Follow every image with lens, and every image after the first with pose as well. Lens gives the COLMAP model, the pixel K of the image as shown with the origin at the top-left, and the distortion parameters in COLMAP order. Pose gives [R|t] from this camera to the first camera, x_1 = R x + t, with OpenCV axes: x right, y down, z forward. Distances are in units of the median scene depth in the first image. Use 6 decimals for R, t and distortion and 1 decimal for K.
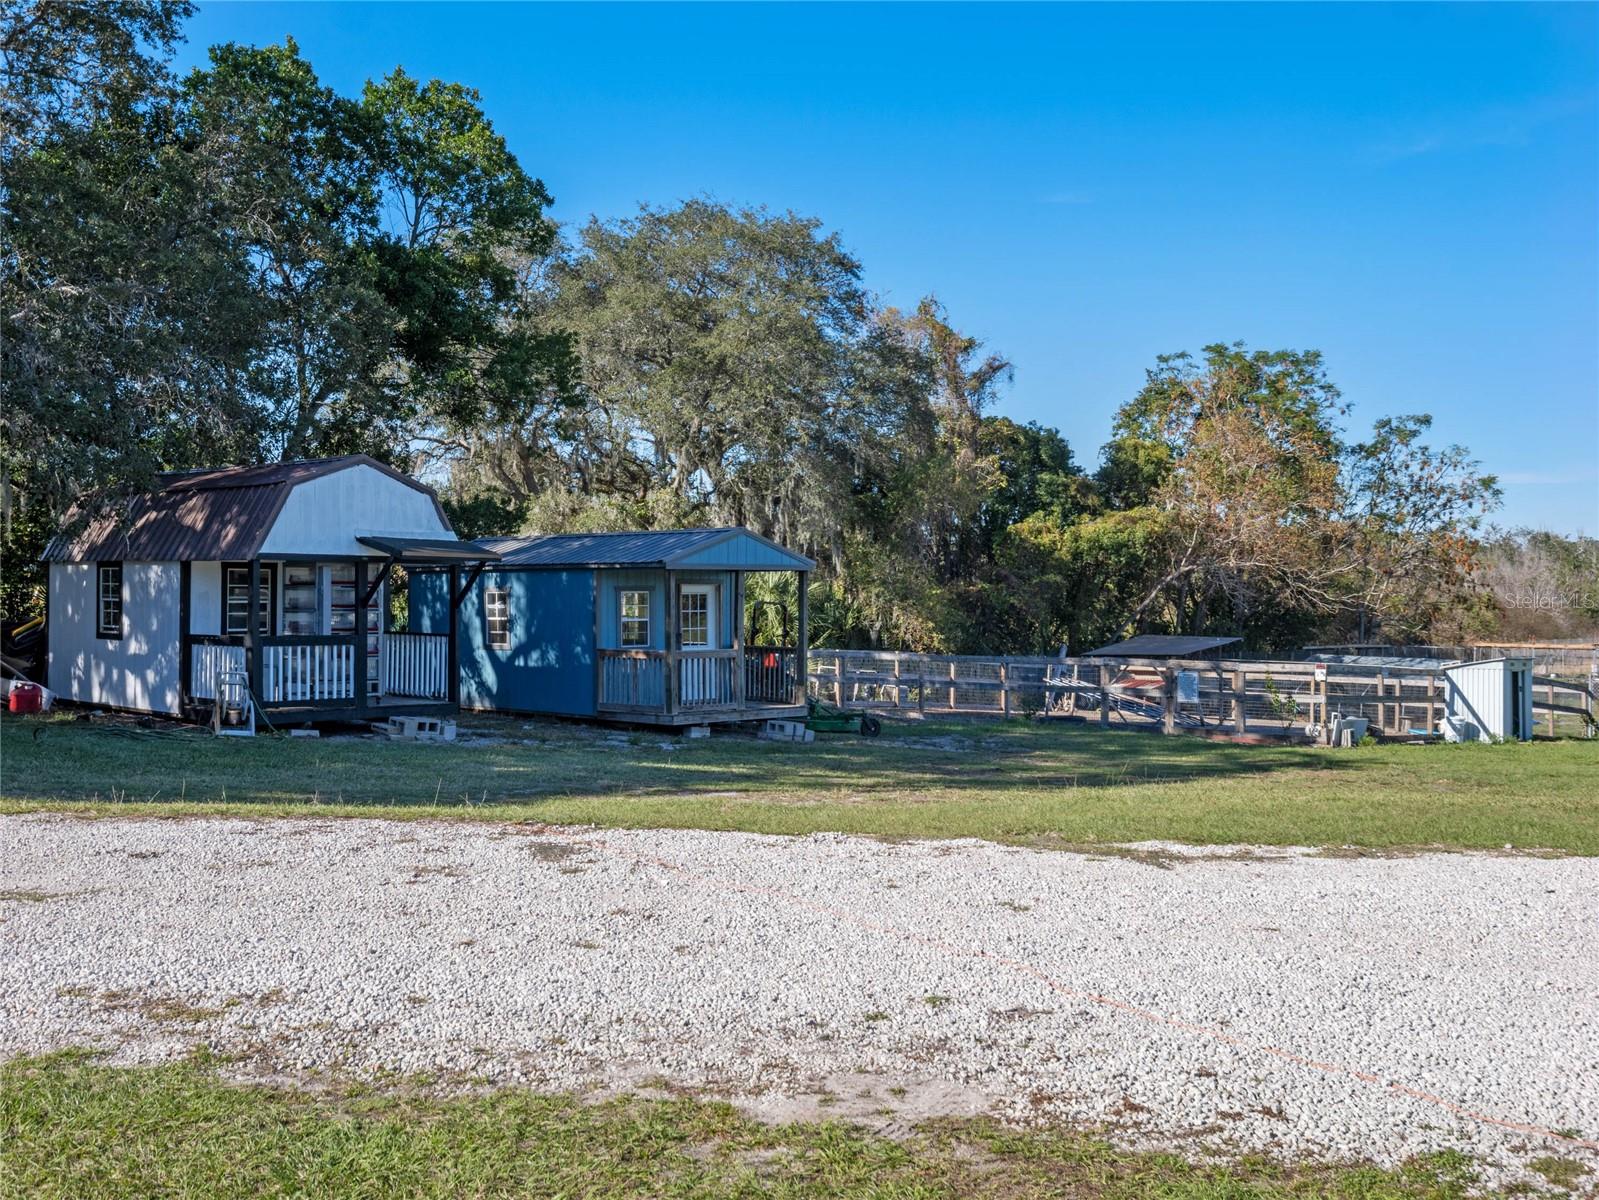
lens RADIAL K [[1671.9, 0, 800.6], [0, 1671.9, 598.4], [0, 0, 1]] dist [0.058857, 0.000000]
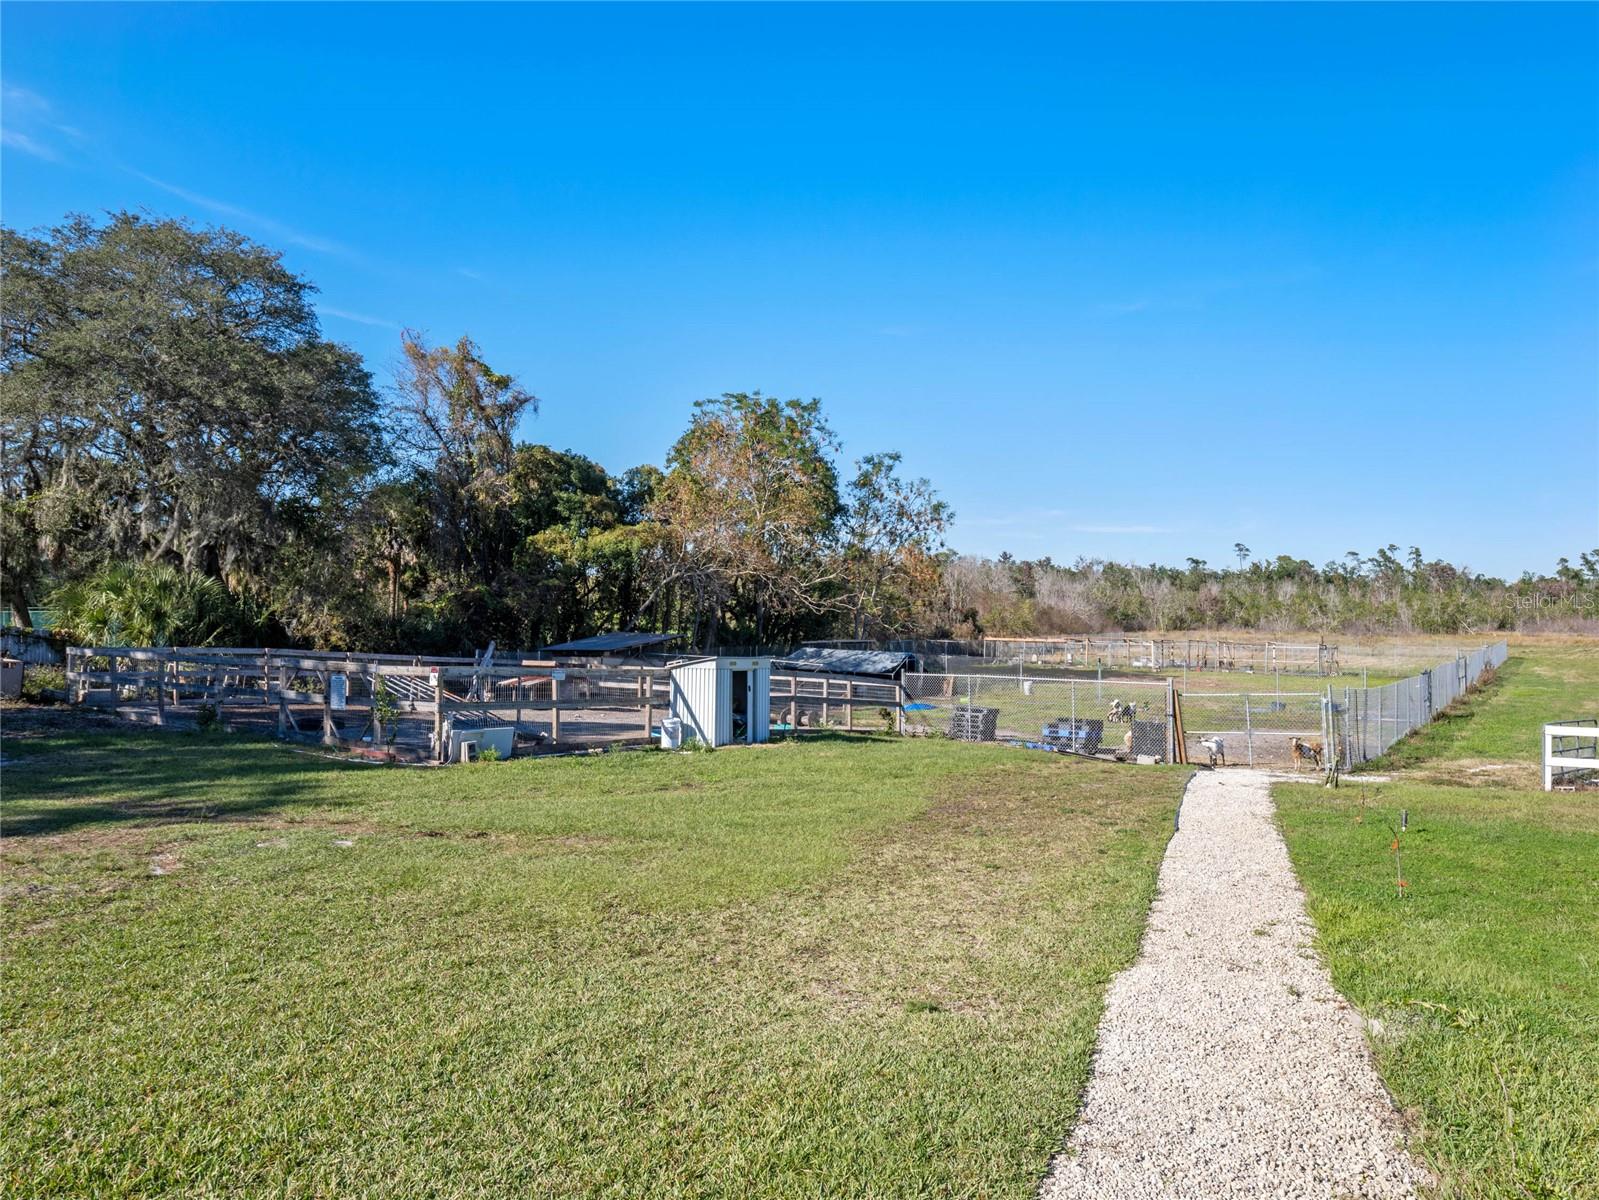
lens RADIAL K [[1124.2, 0, 797.2], [0, 1124.2, 605.1], [0, 0, 1]] dist [-0.006384, -0.000361]
pose [[0.992717, 0.002712, 0.120443, 0.212050], [-0.002625, 0.999996, -0.000878, 0.003864], [-0.120445, 0.000555, 0.992720, 0.206553]]
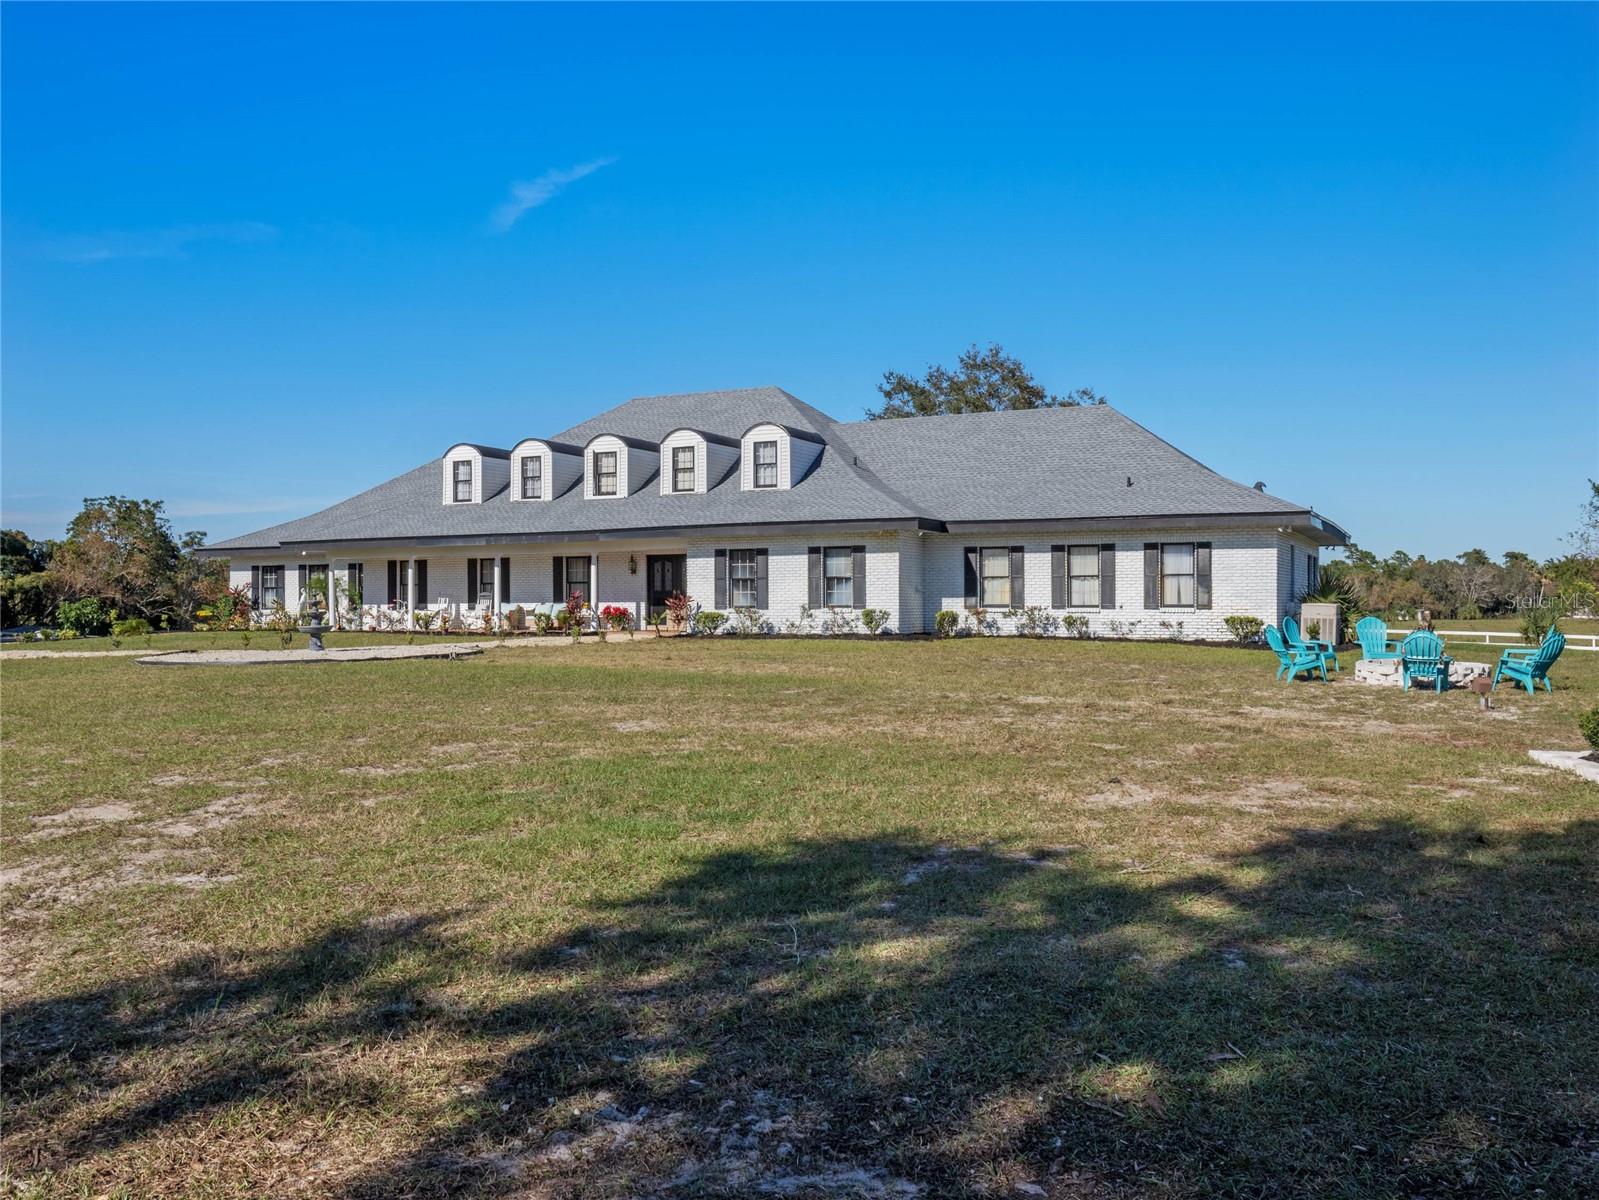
lens RADIAL K [[1297.6, 0, 801.4], [0, 1297.6, 601.6], [0, 0, 1]] dist [0.009736, 0.003675]
pose [[0.892114, 0.003230, 0.451799, 0.315009], [-0.004264, 0.999990, 0.001270, -0.018407], [-0.451791, -0.003059, 0.892119, -1.056883]]
